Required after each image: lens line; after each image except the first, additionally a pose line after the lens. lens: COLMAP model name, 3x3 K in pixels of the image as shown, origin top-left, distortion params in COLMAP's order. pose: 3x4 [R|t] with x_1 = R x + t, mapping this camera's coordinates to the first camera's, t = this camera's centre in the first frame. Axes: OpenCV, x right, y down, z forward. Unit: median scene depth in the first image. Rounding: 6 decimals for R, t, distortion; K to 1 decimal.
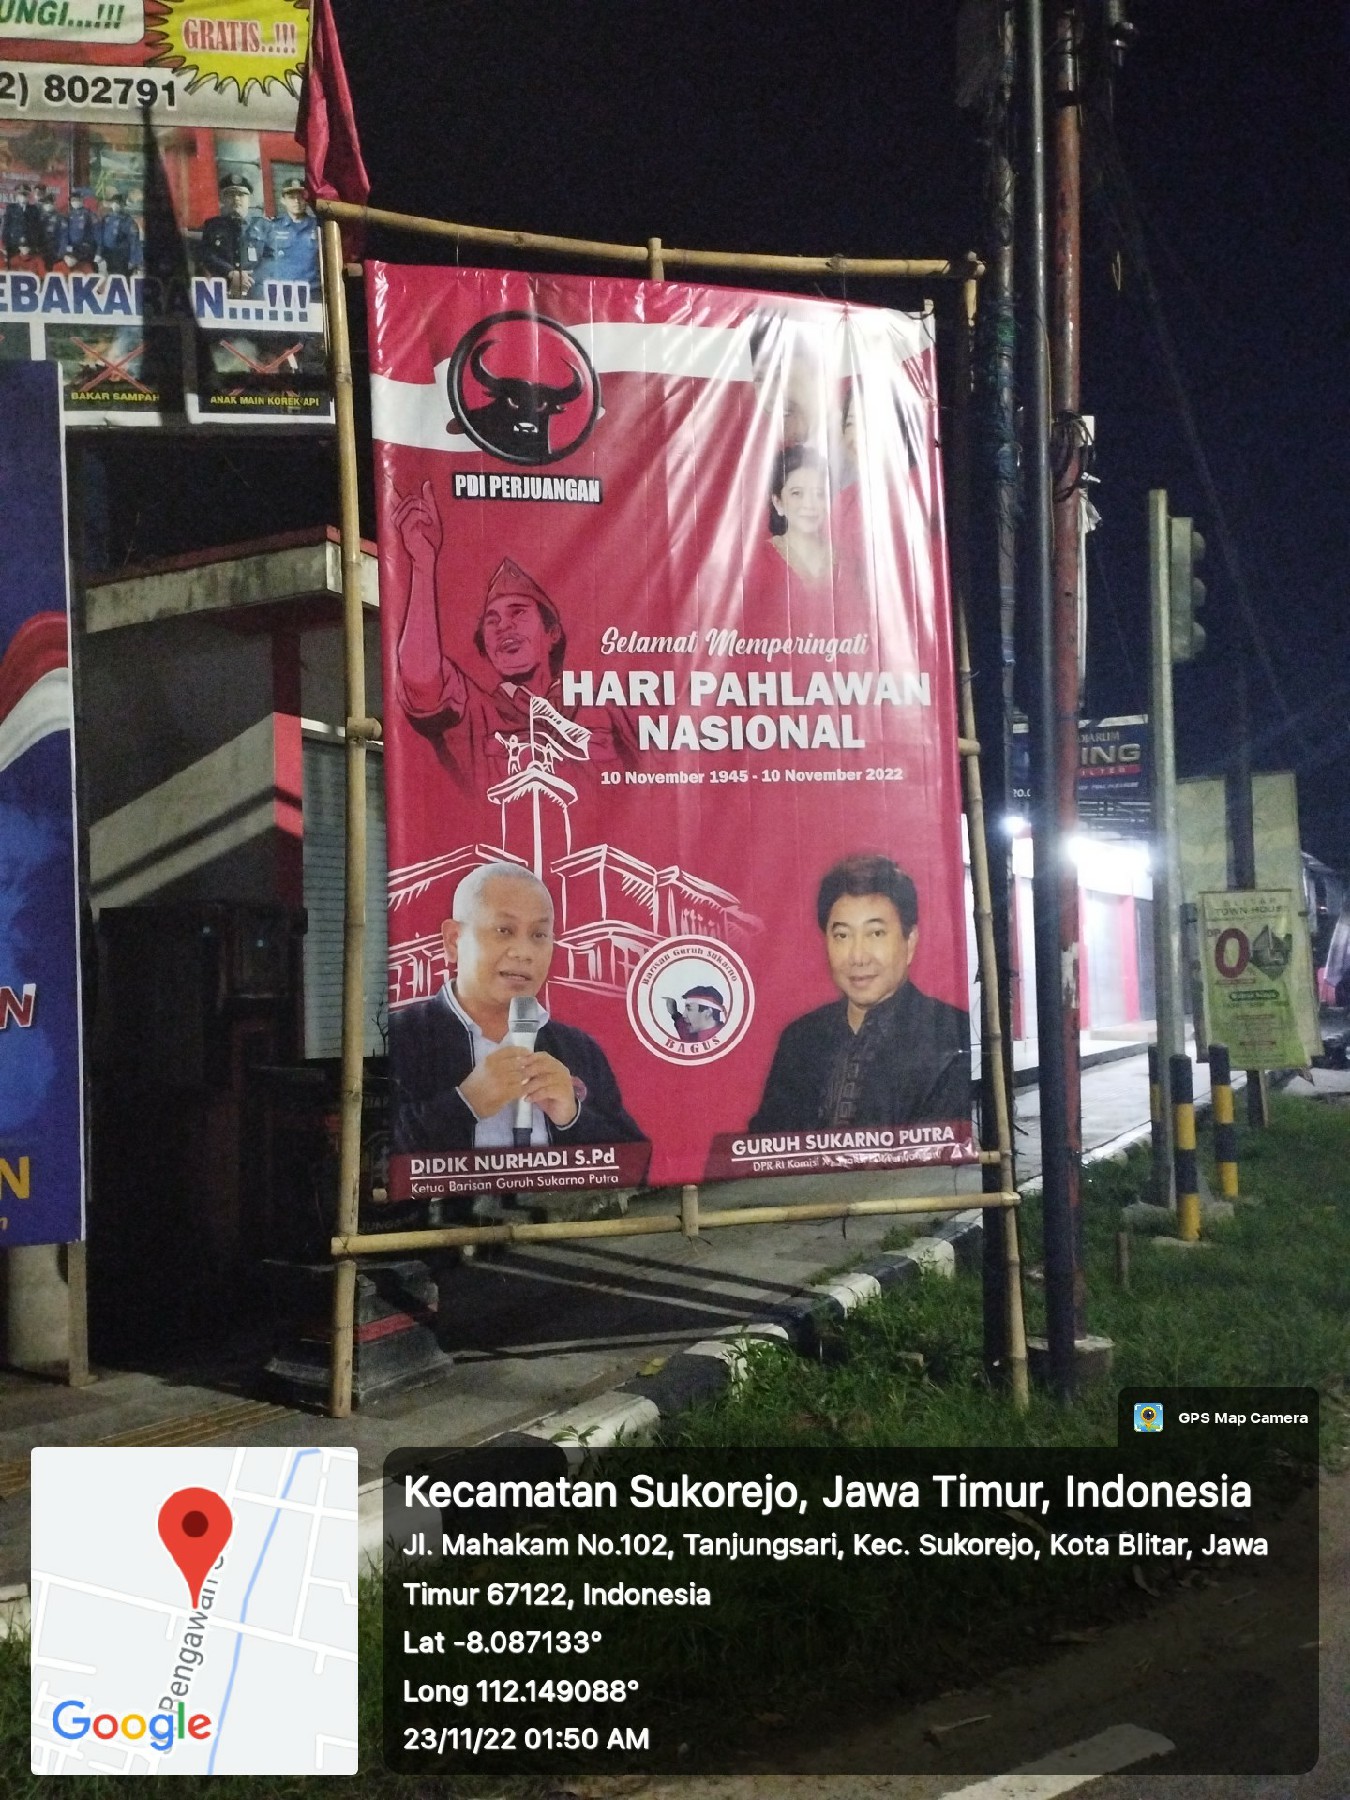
lens RADIAL K [[1481.0, 0, 675.0], [0, 1481.0, 900.0], [0, 0, 1]] dist [0.103401, -0.120486]
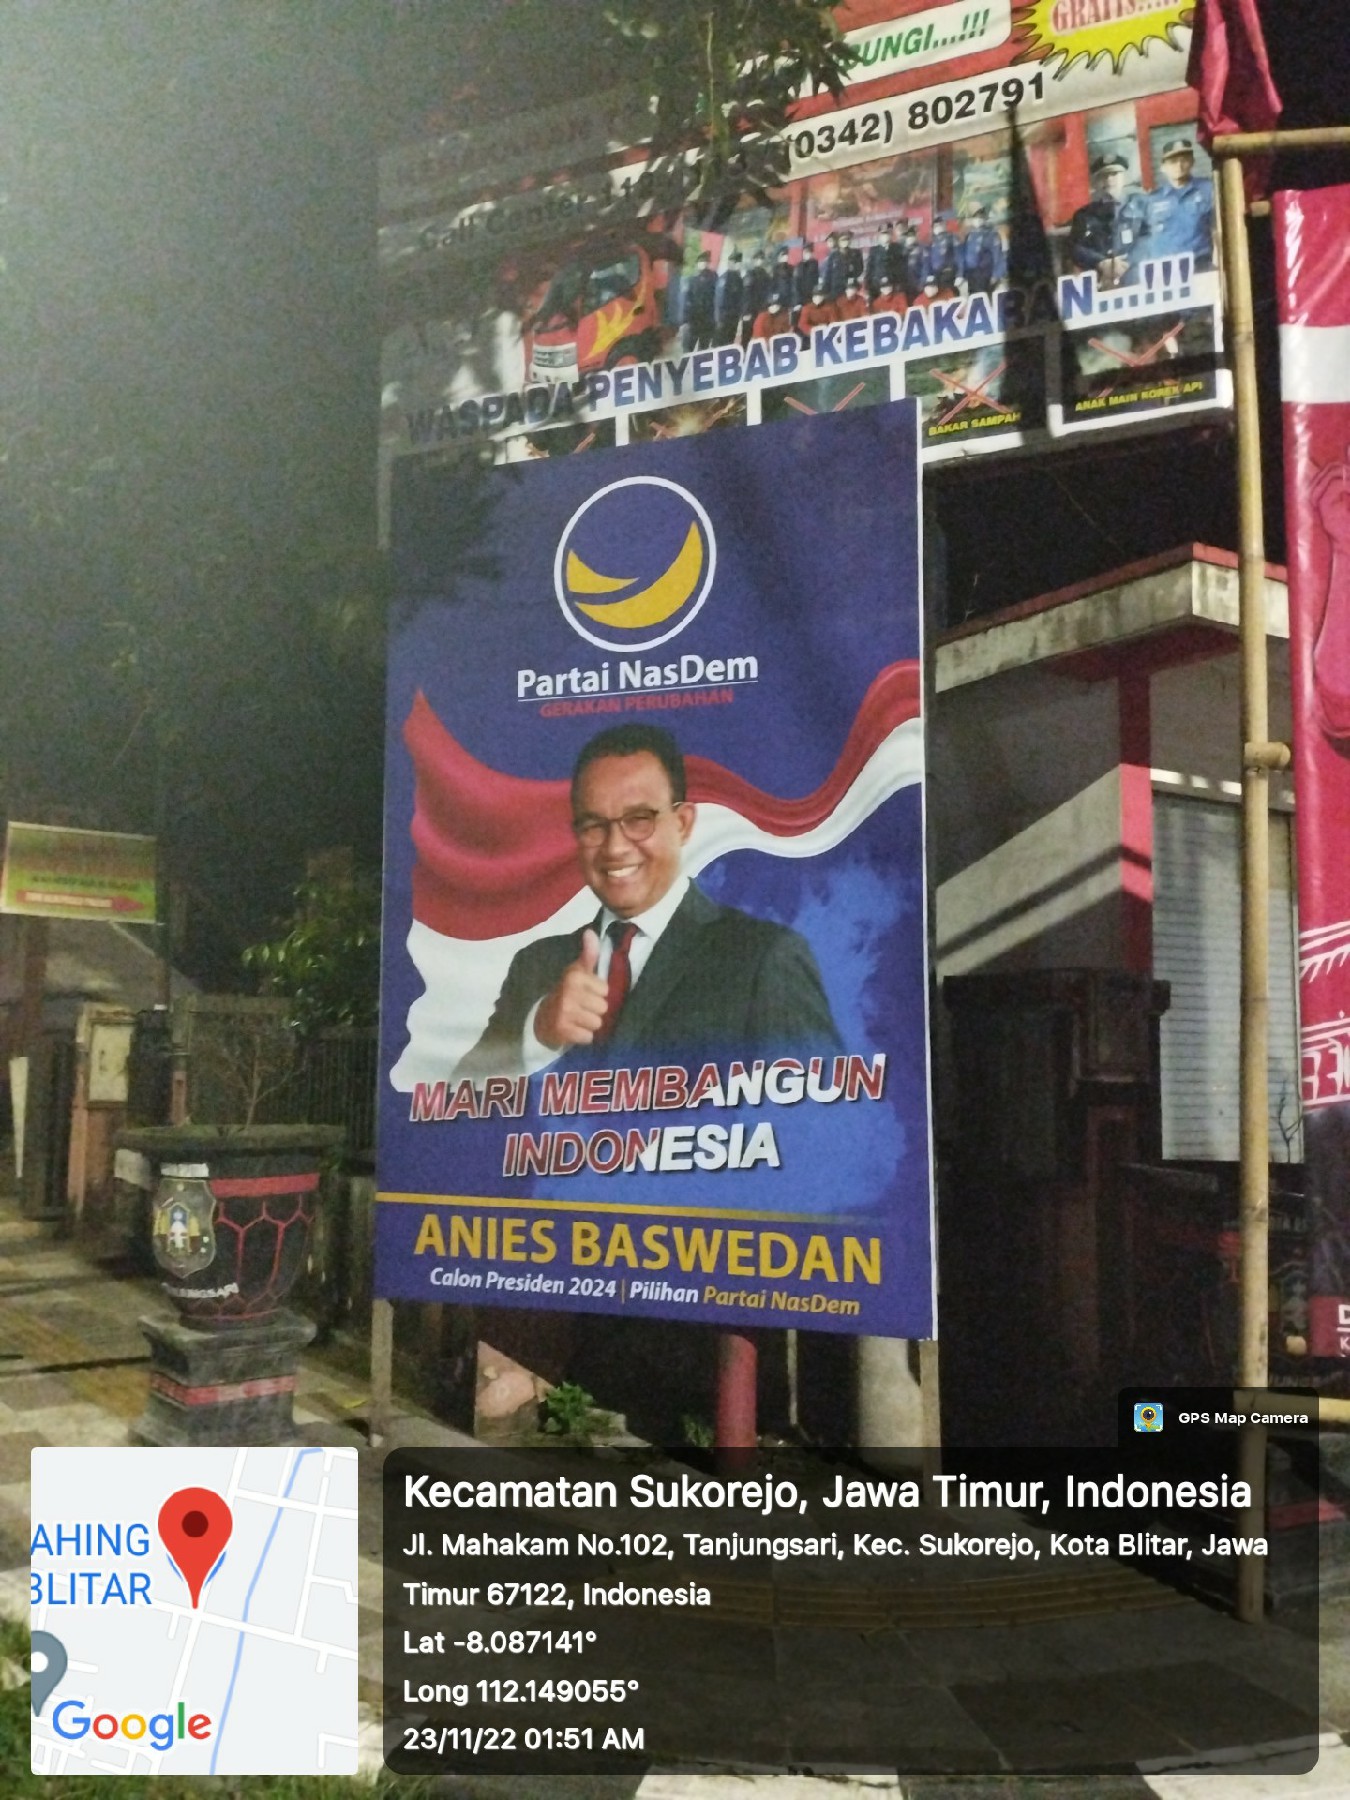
lens RADIAL K [[1481.0, 0, 675.0], [0, 1481.0, 900.0], [0, 0, 1]] dist [0.103401, -0.120486]
pose [[0.865268, -0.012117, -0.501164, -0.070969], [-0.014004, 0.998733, -0.048326, 0.006341], [0.501115, 0.048834, 0.864002, 0.123796]]
